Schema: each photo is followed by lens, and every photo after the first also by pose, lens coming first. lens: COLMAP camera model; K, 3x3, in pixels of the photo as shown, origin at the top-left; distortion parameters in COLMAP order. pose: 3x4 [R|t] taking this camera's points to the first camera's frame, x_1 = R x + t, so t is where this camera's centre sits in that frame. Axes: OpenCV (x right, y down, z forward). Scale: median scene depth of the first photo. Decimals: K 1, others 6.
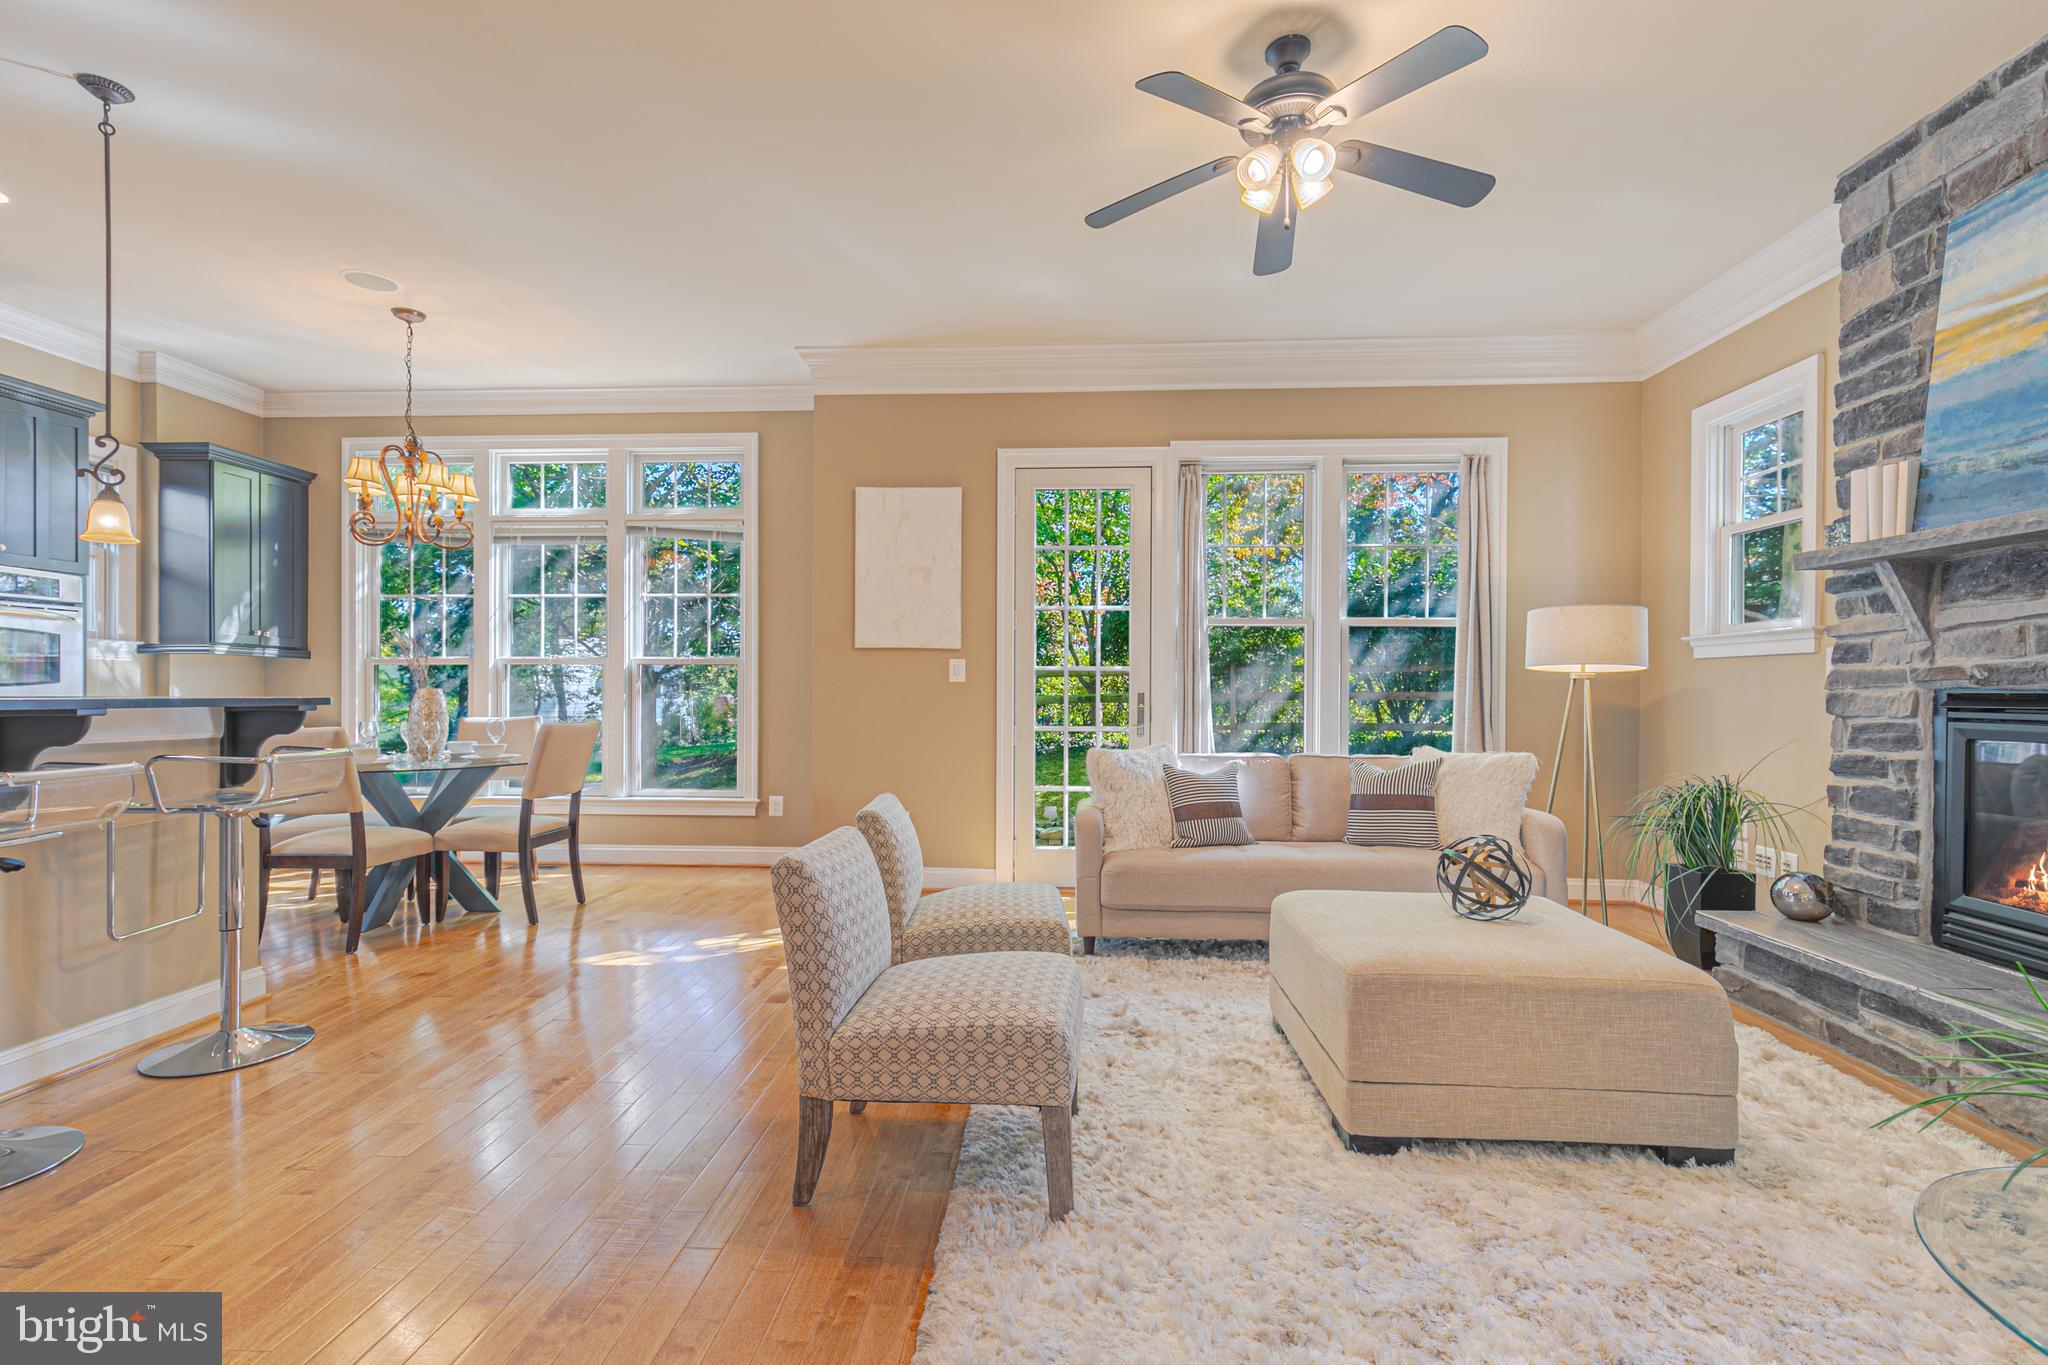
lens RADIAL K [[916.4, 0, 1020.9], [0, 916.4, 692.2], [0, 0, 1]] dist [0.008491, -0.002766]
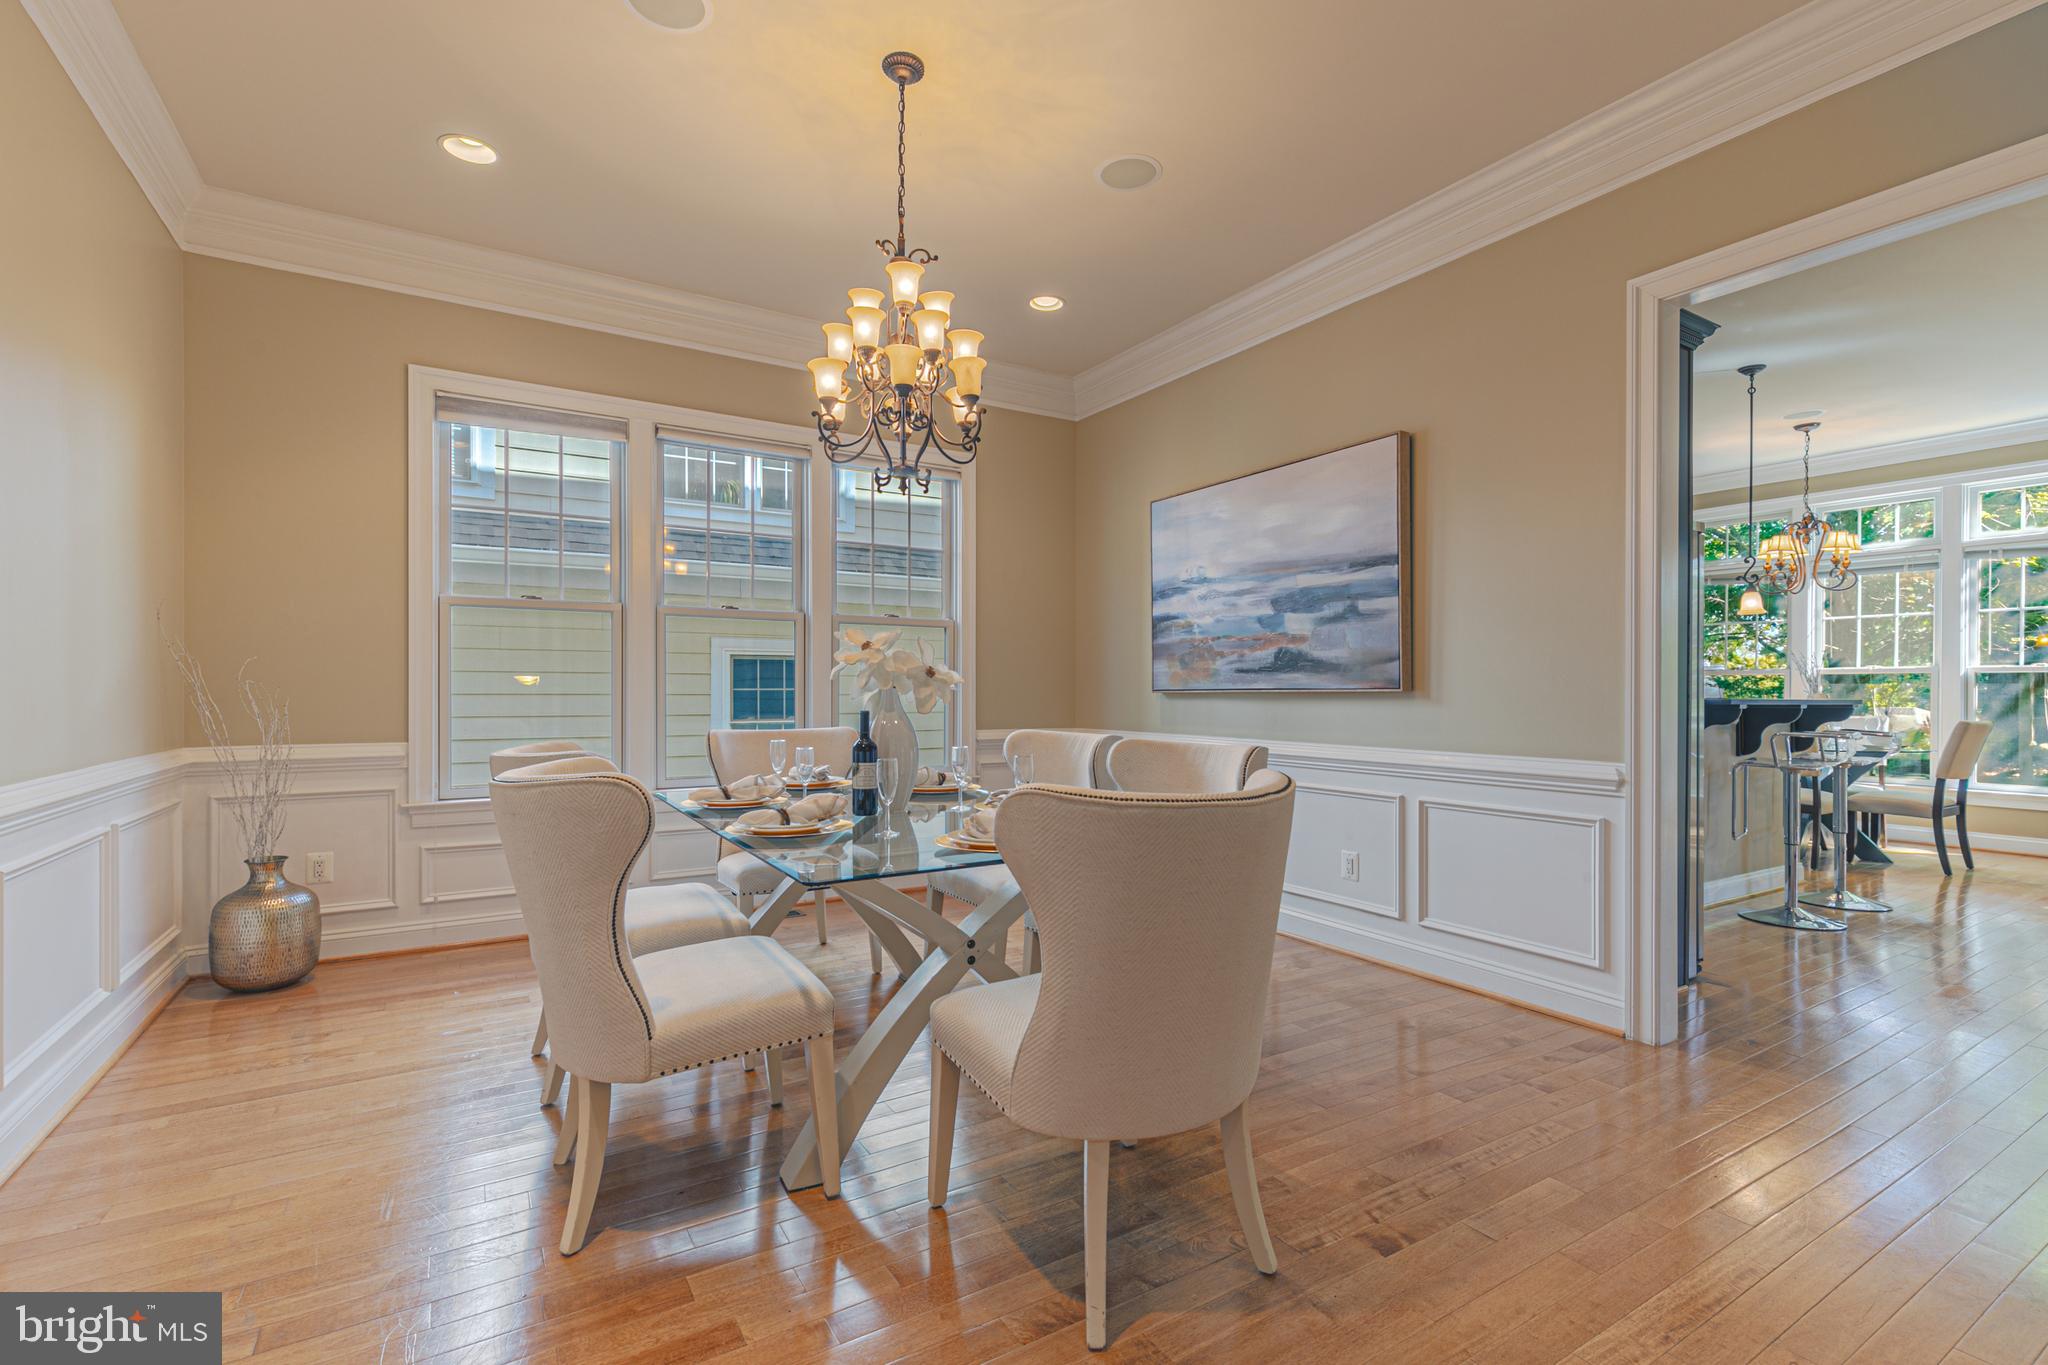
lens RADIAL K [[916.4, 0, 1020.9], [0, 916.4, 692.2], [0, 0, 1]] dist [0.008491, -0.002766]
pose [[0.566578, 0.000735, -0.824008, -0.240622], [-0.005985, 0.999977, -0.003223, 0.006962], [0.823986, 0.006758, 0.566569, -0.996791]]
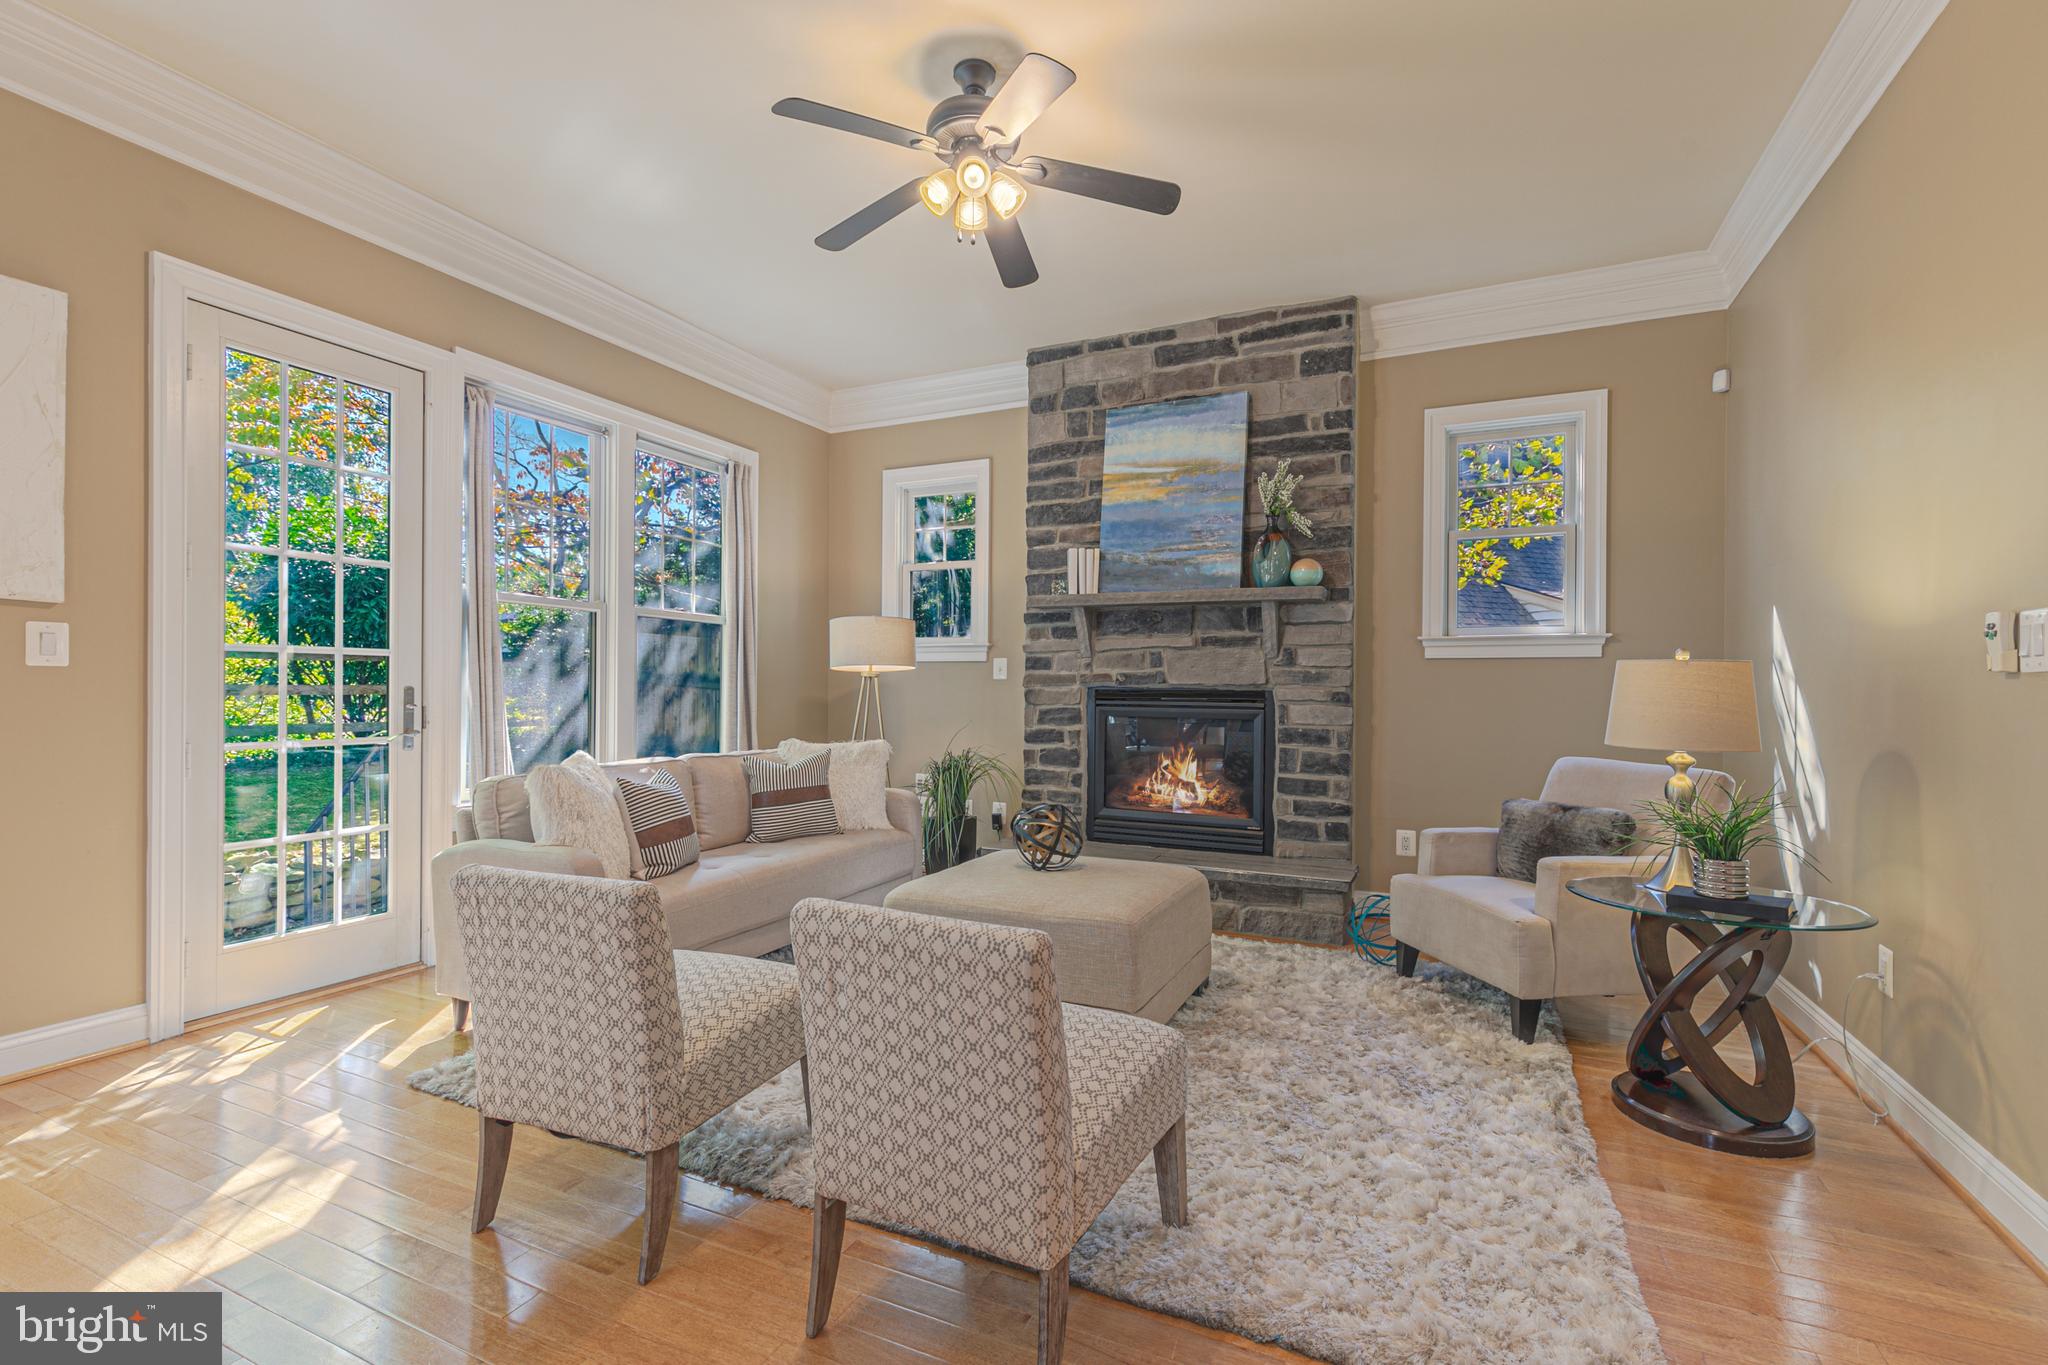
lens RADIAL K [[916.4, 0, 1020.9], [0, 916.4, 692.2], [0, 0, 1]] dist [0.008491, -0.002766]
pose [[0.369866, -0.004619, 0.929074, -0.493298], [-0.004003, 0.999970, 0.006565, -0.003521], [-0.929077, -0.006147, 0.369836, 0.419119]]
